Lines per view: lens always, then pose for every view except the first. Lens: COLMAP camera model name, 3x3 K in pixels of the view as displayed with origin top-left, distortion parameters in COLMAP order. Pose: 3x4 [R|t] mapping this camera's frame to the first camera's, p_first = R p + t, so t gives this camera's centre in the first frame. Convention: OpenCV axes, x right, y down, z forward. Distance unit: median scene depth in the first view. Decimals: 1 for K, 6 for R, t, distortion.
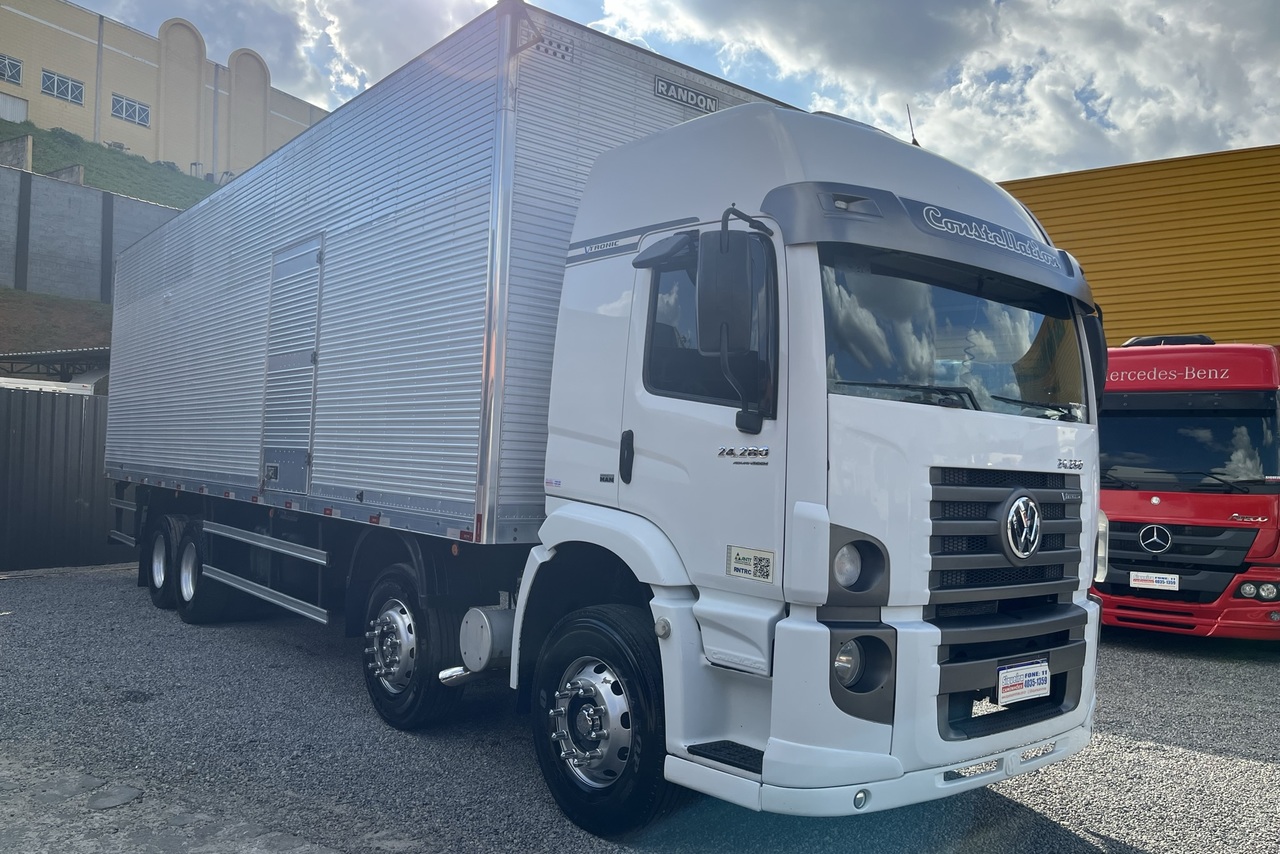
lens RADIAL K [[980.1, 0, 650.4], [0, 980.1, 422.5], [0, 0, 1]] dist [0.020896, -0.034768]
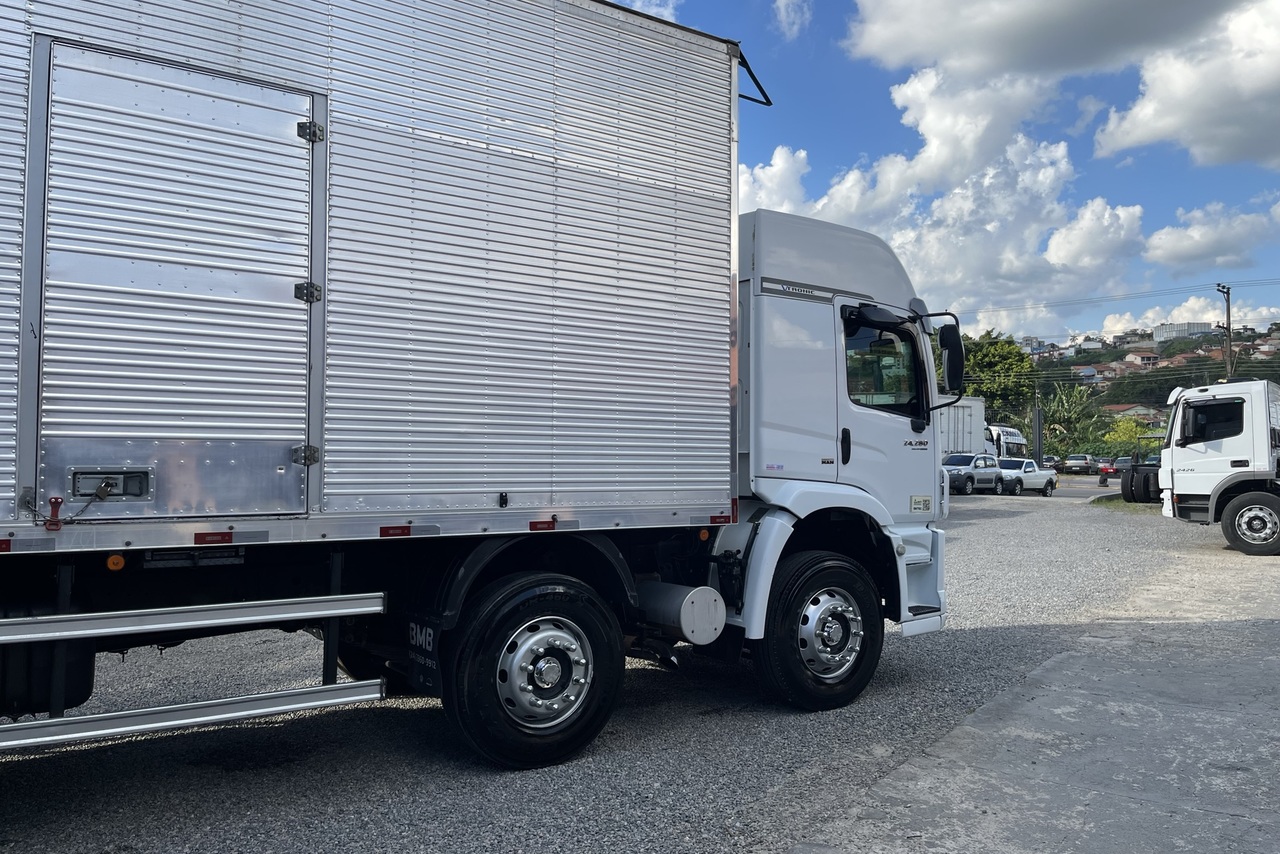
lens RADIAL K [[980.1, 0, 631.7], [0, 980.1, 430.7], [0, 0, 1]] dist [0.020896, -0.034768]
pose [[0.089624, 0.007470, 0.995948, -1.577144], [-0.033002, 0.999445, -0.004526, 0.030075], [-0.995429, -0.032463, 0.089821, 1.231473]]
